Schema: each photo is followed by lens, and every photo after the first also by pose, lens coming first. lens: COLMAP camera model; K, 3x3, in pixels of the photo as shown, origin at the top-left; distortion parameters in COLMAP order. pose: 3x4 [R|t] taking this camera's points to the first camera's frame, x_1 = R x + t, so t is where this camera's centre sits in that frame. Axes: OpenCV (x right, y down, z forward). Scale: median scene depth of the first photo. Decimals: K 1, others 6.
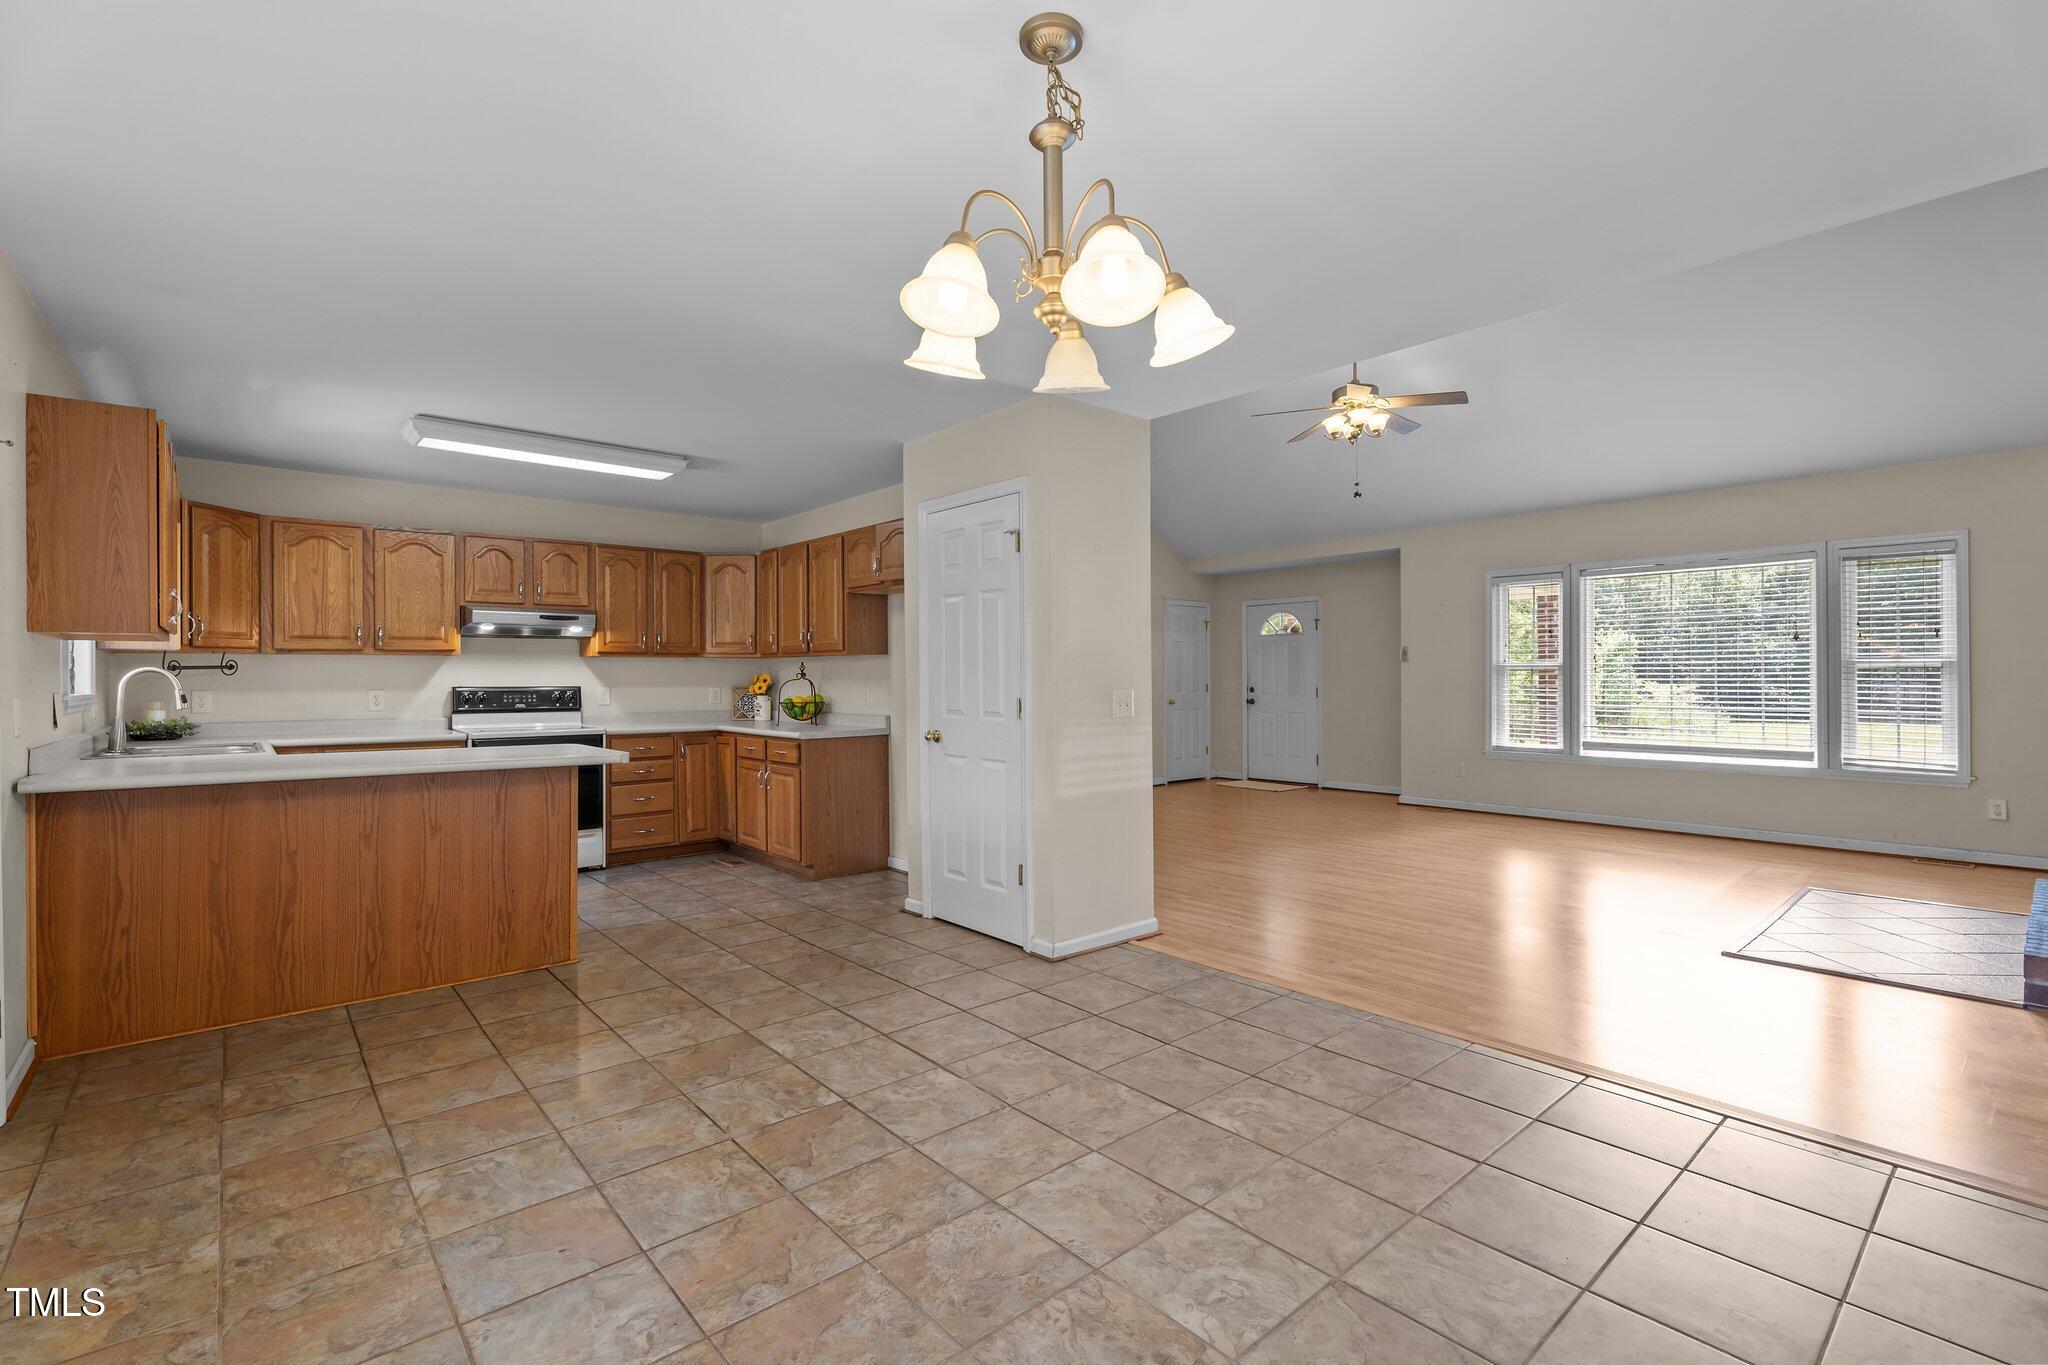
lens RADIAL K [[912.2, 0, 1024.0], [0, 912.2, 682.5], [0, 0, 1]] dist [0.003024, 0.000220]
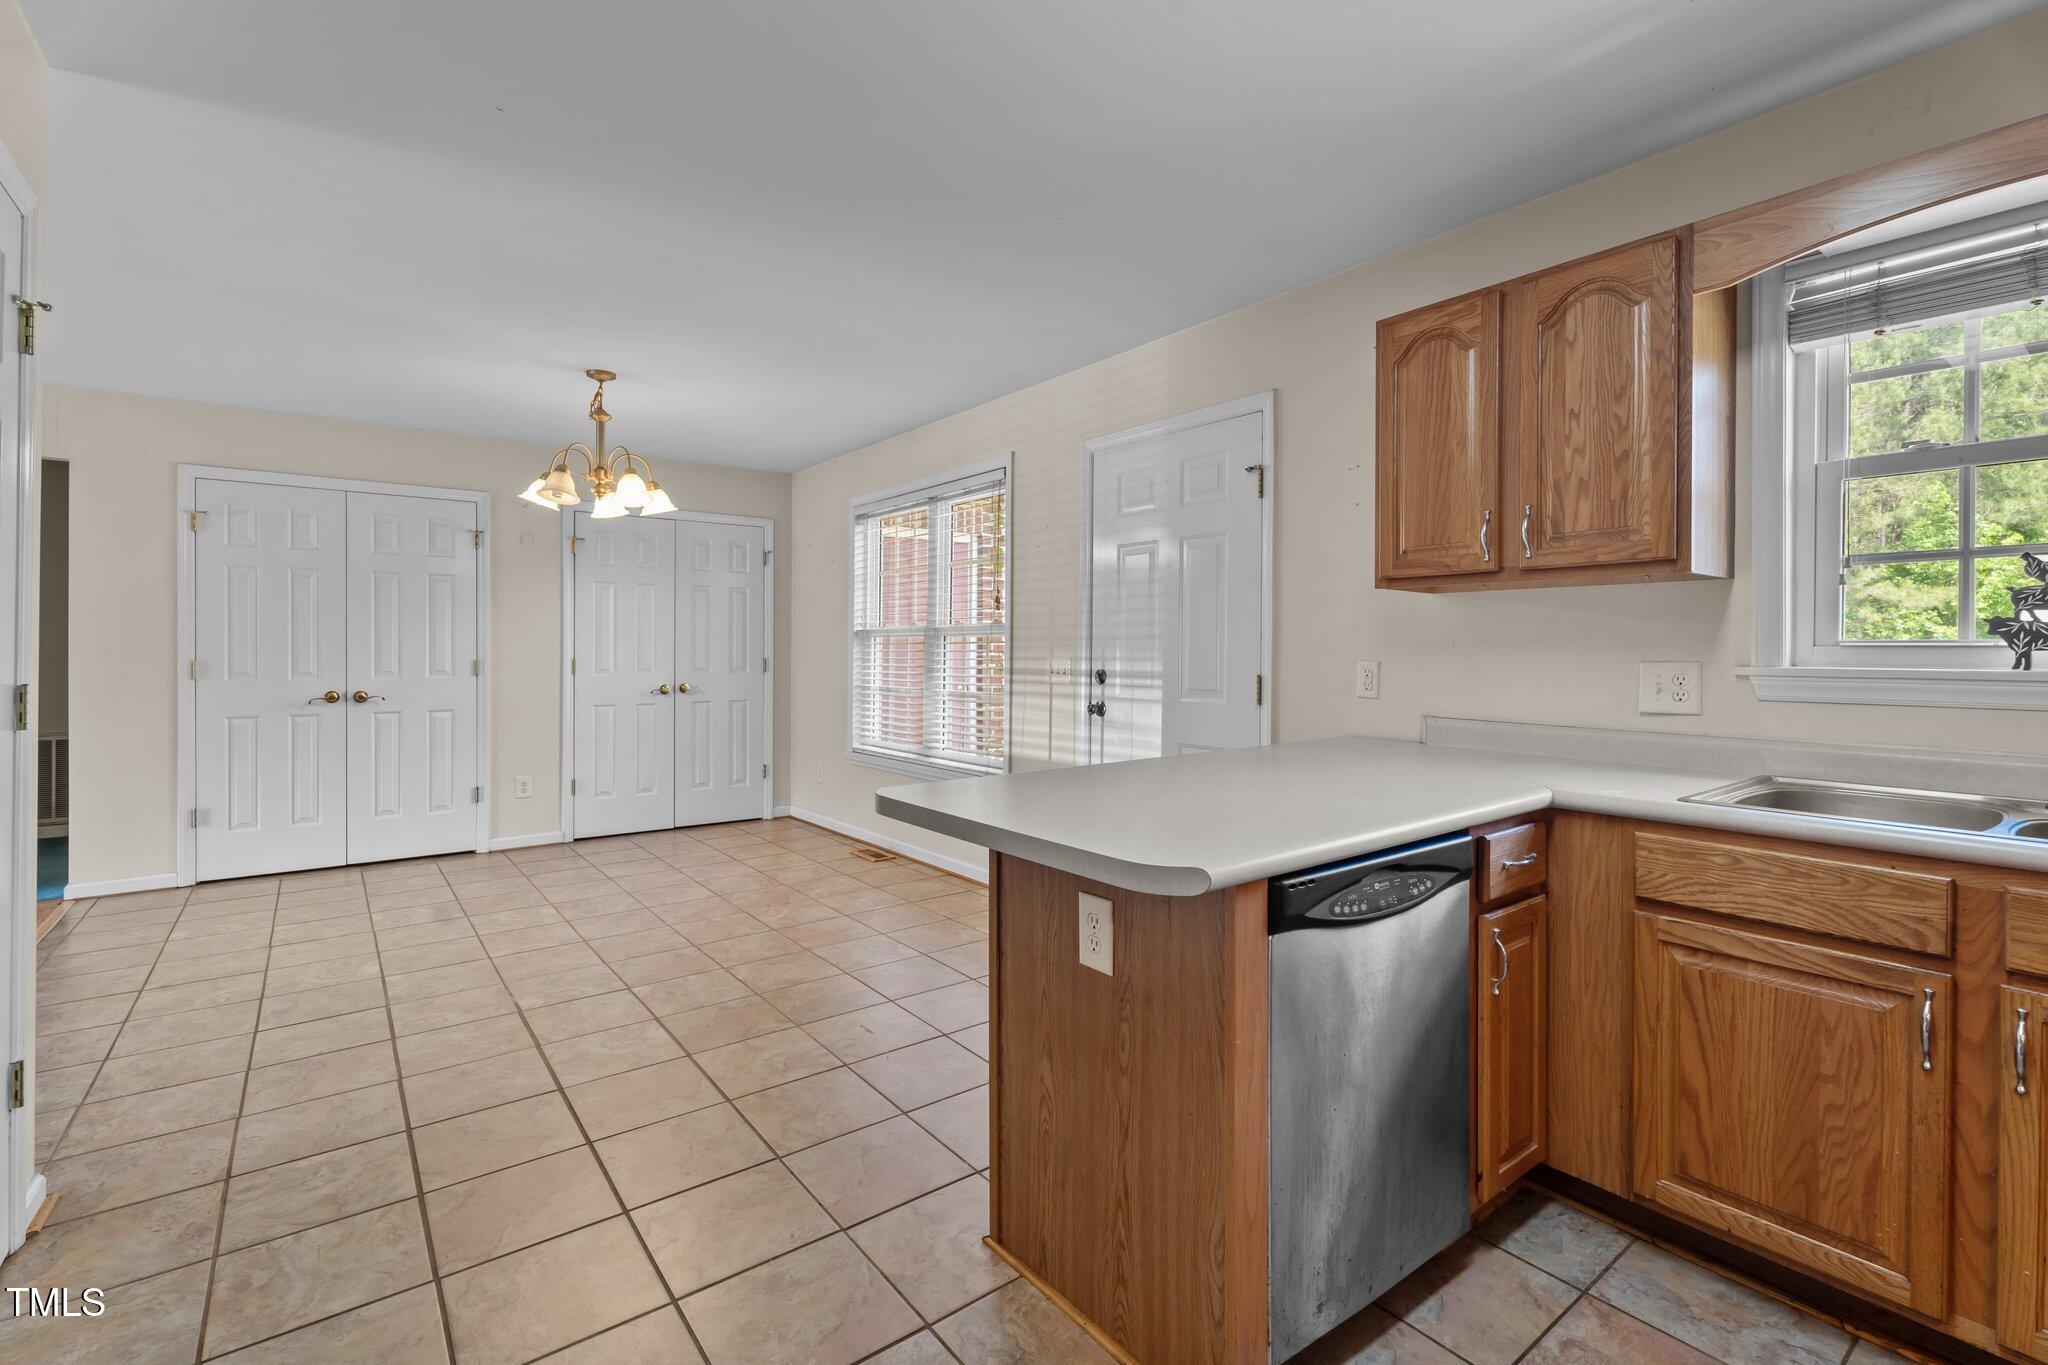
lens RADIAL K [[921.5, 0, 1027.1], [0, 921.5, 650.8], [0, 0, 1]] dist [0.001466, 0.000169]
pose [[-0.998275, 0.001038, 0.058709, -0.327663], [0.001086, 0.999999, 0.000796, 0.001020], [-0.058708, 0.000858, -0.998275, 0.898404]]
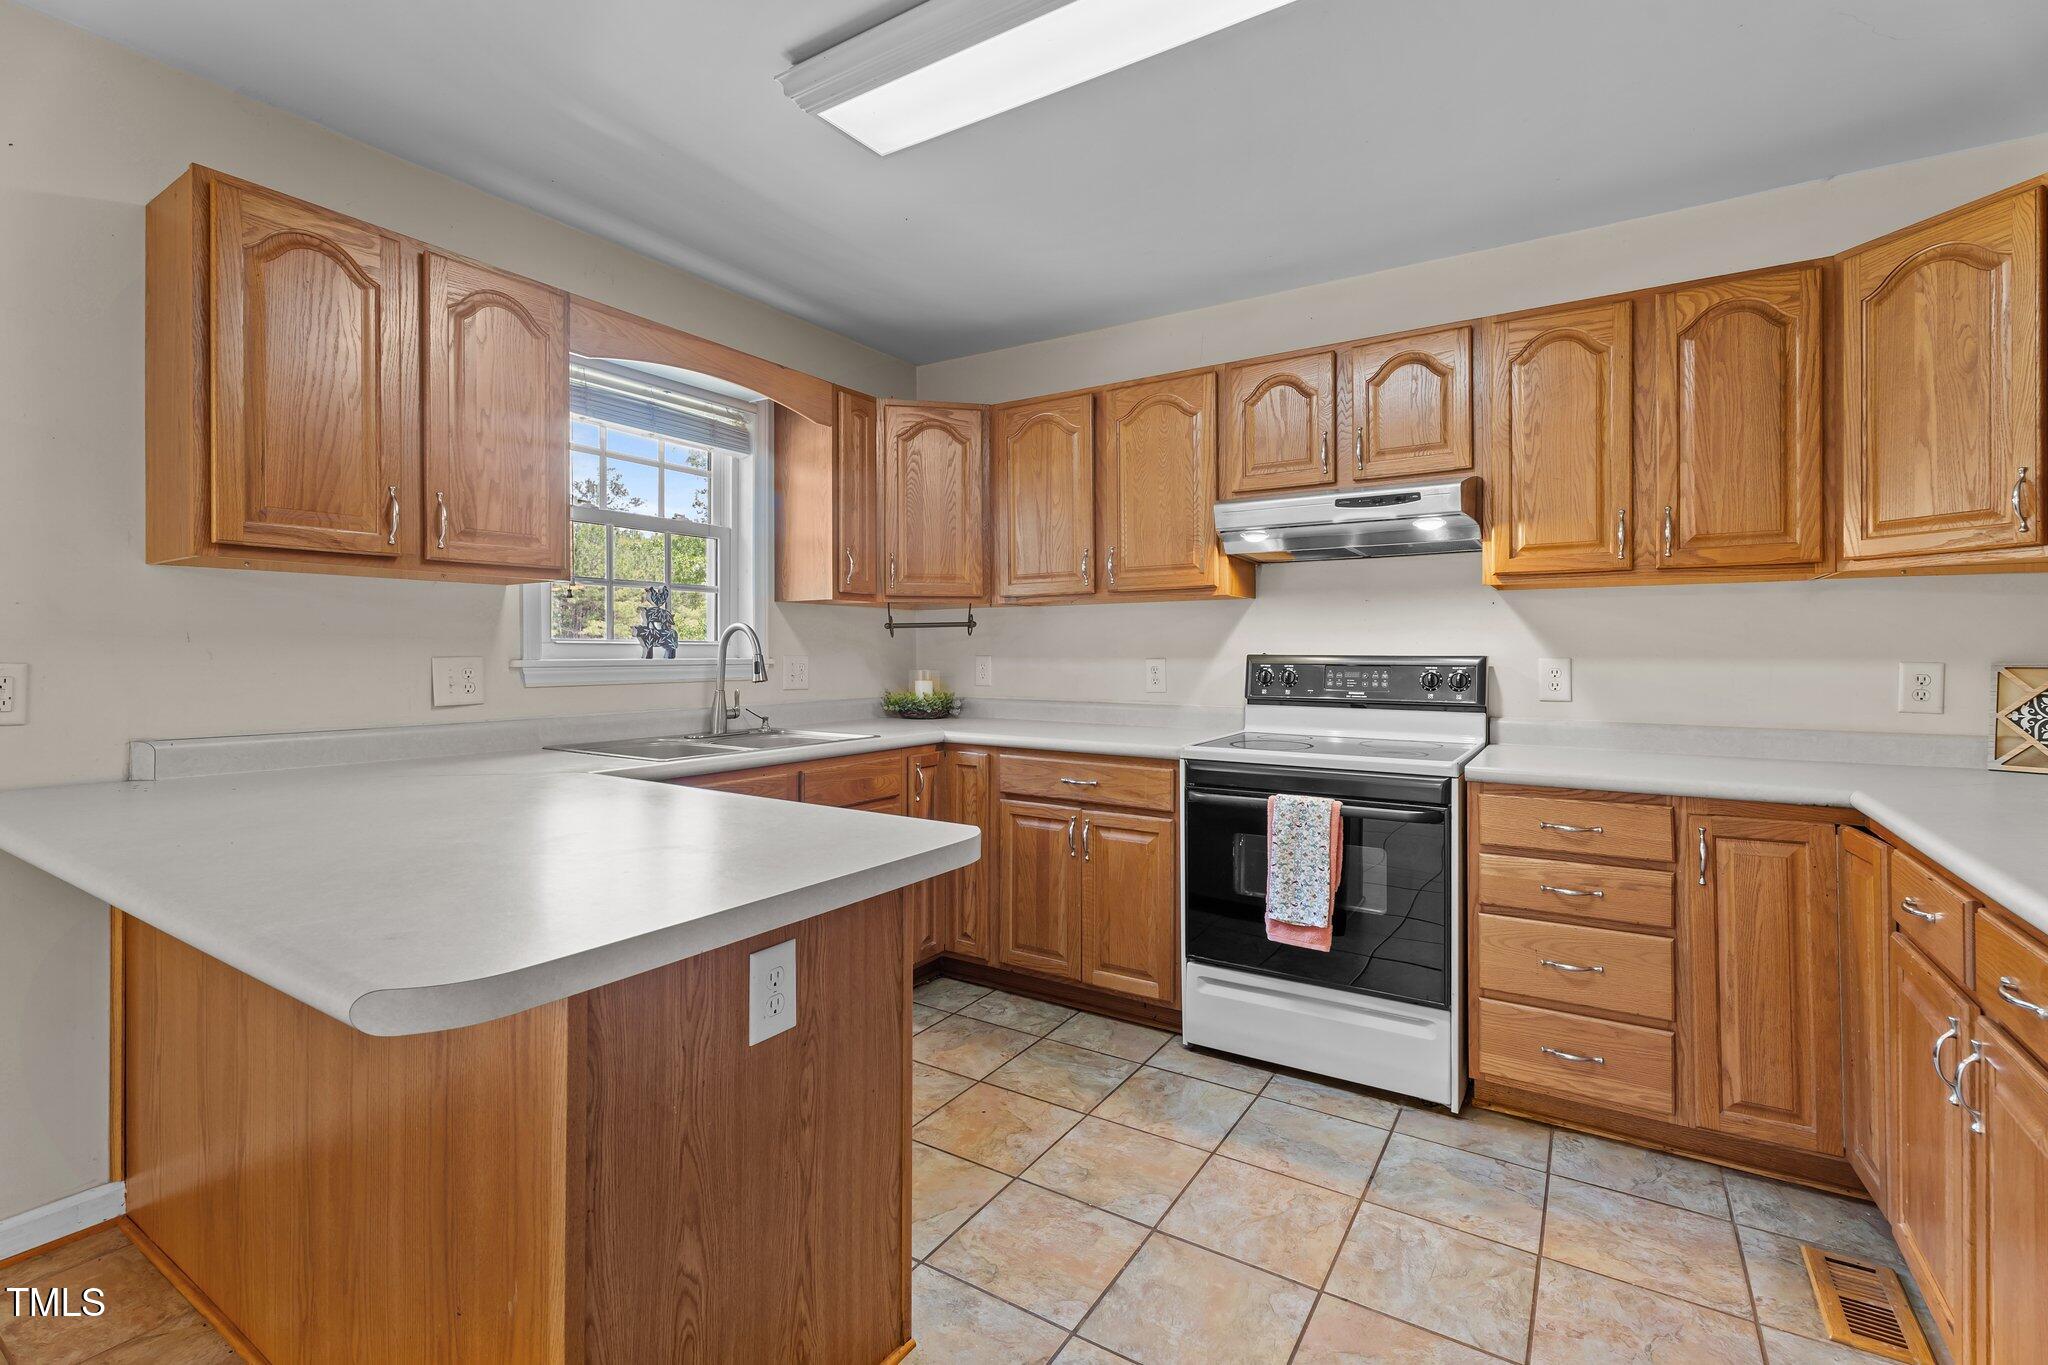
lens RADIAL K [[921.5, 0, 1027.1], [0, 921.5, 650.8], [0, 0, 1]] dist [0.001466, 0.000169]
pose [[0.295776, 0.004951, -0.955244, -0.121572], [-0.004667, 0.999982, 0.003737, 0.000814], [0.955246, 0.003353, 0.295794, 0.643411]]
